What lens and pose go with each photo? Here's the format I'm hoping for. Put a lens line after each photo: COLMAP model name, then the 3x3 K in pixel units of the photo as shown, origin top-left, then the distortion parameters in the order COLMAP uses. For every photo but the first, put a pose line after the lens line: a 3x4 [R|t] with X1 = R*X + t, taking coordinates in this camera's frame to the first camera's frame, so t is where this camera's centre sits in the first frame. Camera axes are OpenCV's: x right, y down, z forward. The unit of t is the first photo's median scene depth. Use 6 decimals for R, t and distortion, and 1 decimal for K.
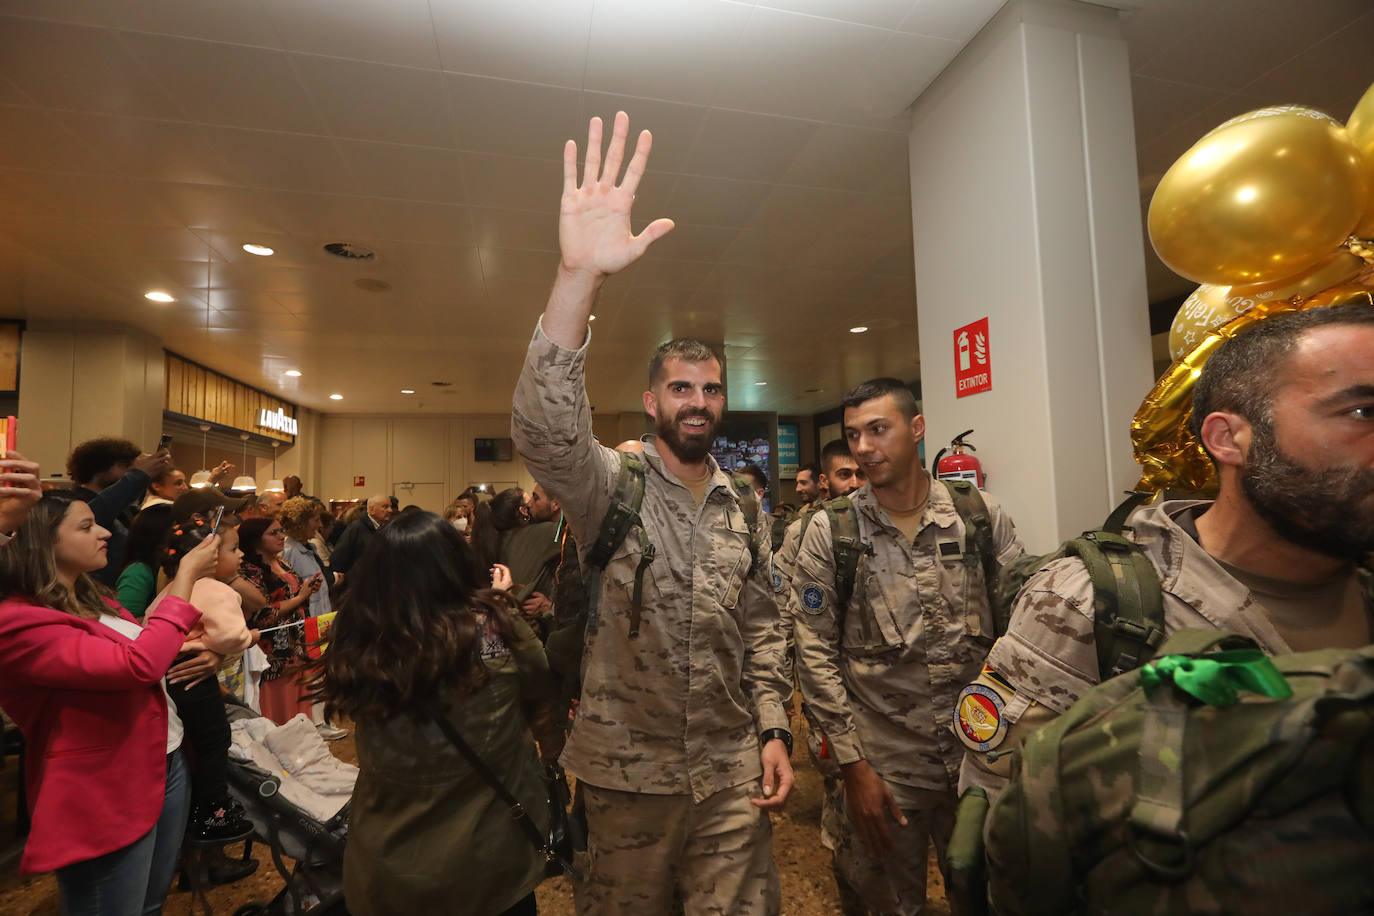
lens RADIAL K [[612.0, 0, 674.5], [0, 612.0, 460.0], [0, 0, 1]] dist [-0.000120, 0.000206]
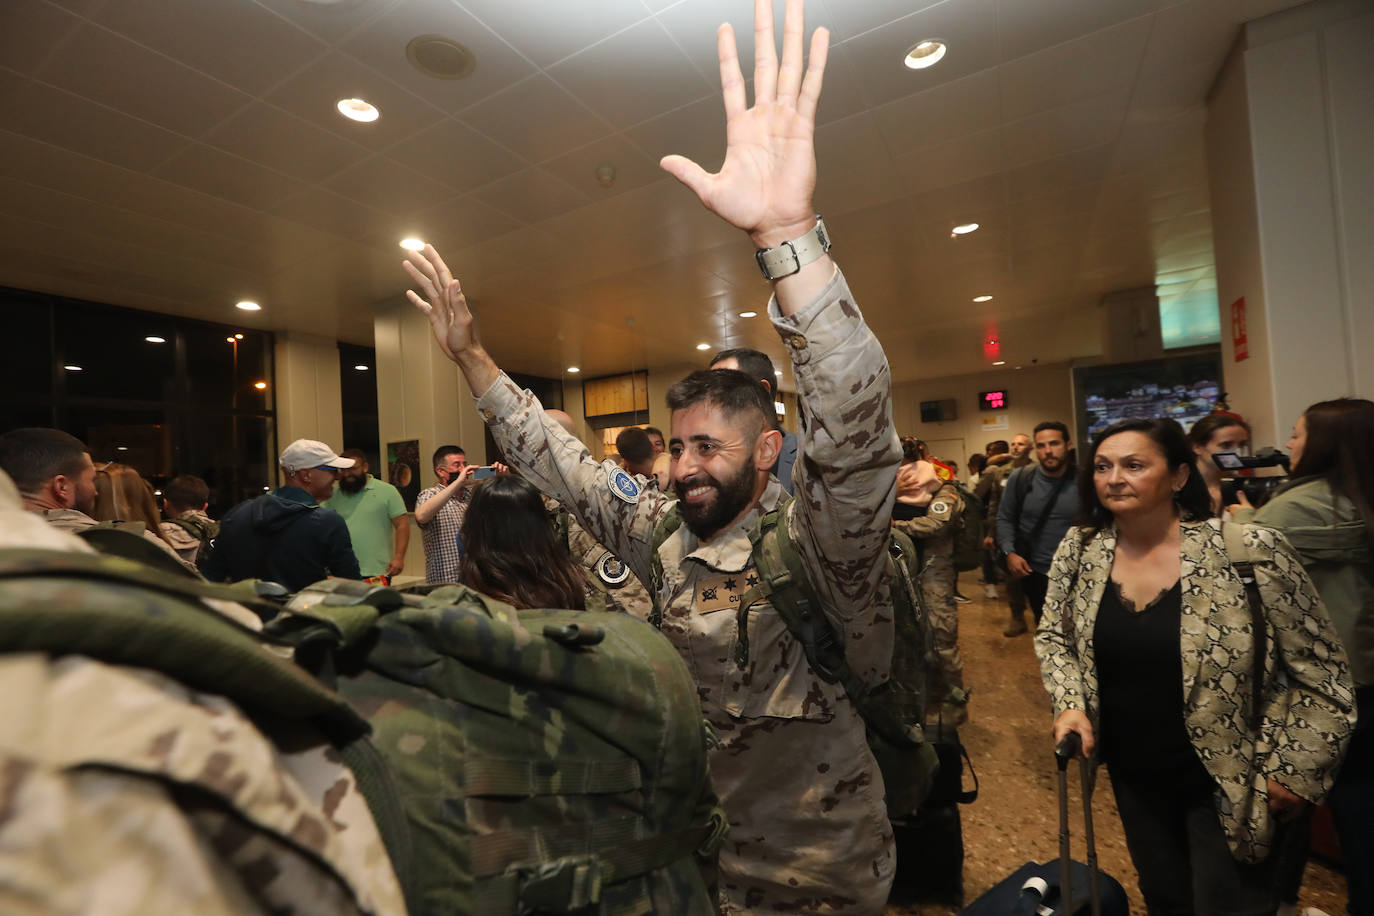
lens RADIAL K [[634.8, 0, 687.0], [0, 634.8, 458.0], [0, 0, 1]] dist [0.000282, 0.000110]
pose [[0.747382, -0.039825, -0.663200, 0.187433], [0.086182, 0.995580, 0.037336, -0.021572], [0.658782, -0.085060, 0.747510, -0.250029]]
